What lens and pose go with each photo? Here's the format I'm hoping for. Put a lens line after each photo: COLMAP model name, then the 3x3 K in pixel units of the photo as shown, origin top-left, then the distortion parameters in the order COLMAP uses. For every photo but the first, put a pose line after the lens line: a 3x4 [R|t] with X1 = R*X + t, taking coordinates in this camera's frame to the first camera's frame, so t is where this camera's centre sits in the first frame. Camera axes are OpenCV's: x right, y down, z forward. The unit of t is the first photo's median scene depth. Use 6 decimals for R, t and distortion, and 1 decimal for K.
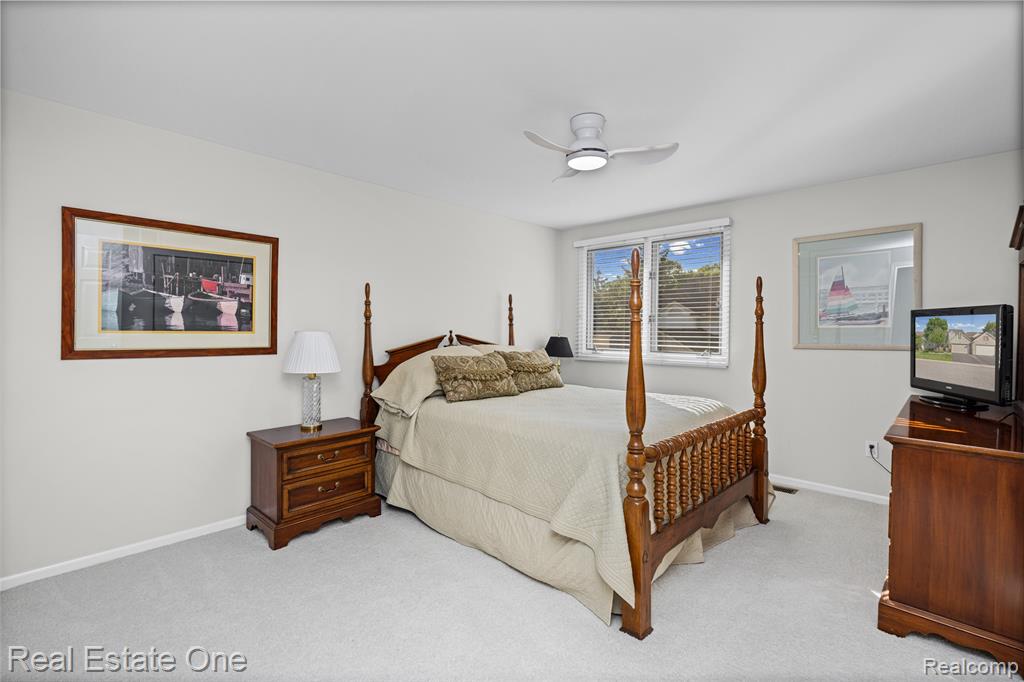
lens RADIAL K [[462.2, 0, 508.5], [0, 462.2, 328.6], [0, 0, 1]] dist [0.000653, 0.000010]
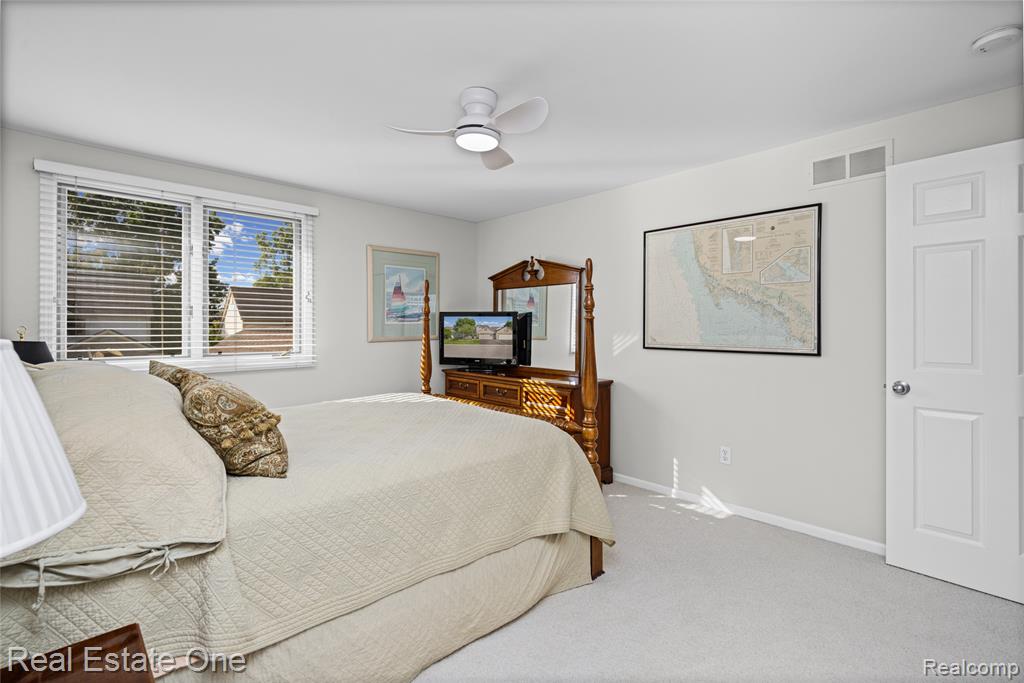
lens RADIAL K [[462.2, 0, 508.5], [0, 462.2, 329.1], [0, 0, 1]] dist [0.000653, 0.000010]
pose [[0.024179, -0.011623, 0.999640, -0.630661], [-0.001929, 0.999930, 0.011673, -0.003206], [-0.999706, -0.002211, 0.024155, 0.787618]]
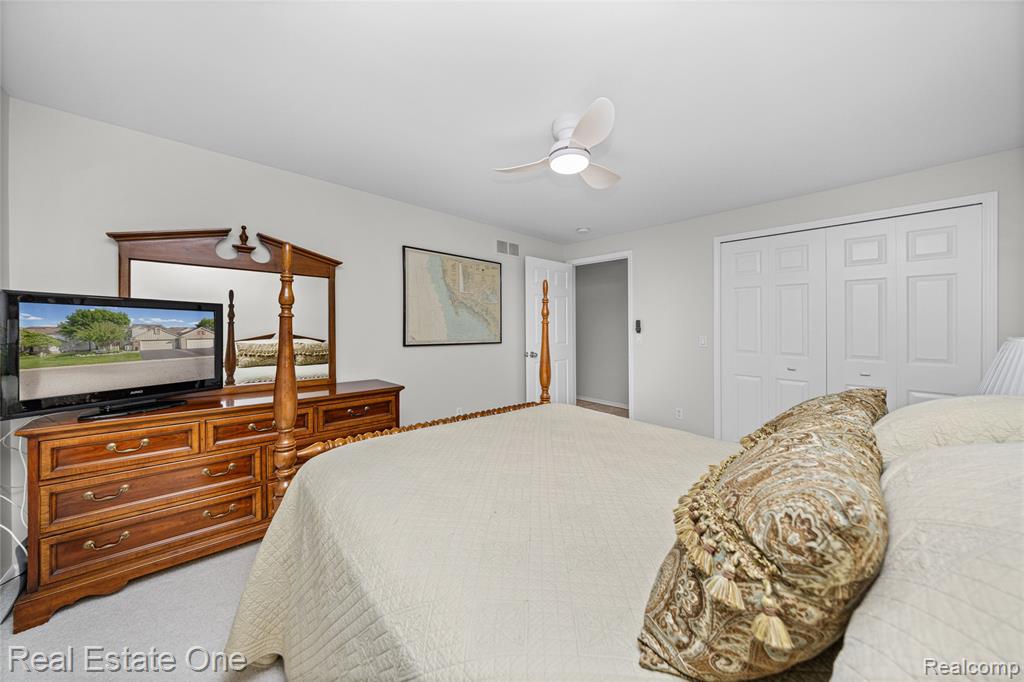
lens RADIAL K [[349.6, 0, 512.7], [0, 349.6, 327.4], [0, 0, 1]] dist [0.000553, 0.000097]
pose [[-0.999508, -0.012549, 0.028752, 0.216803], [-0.012545, 0.999921, 0.000322, -0.001019], [-0.028754, -0.000039, -0.999587, 1.510102]]
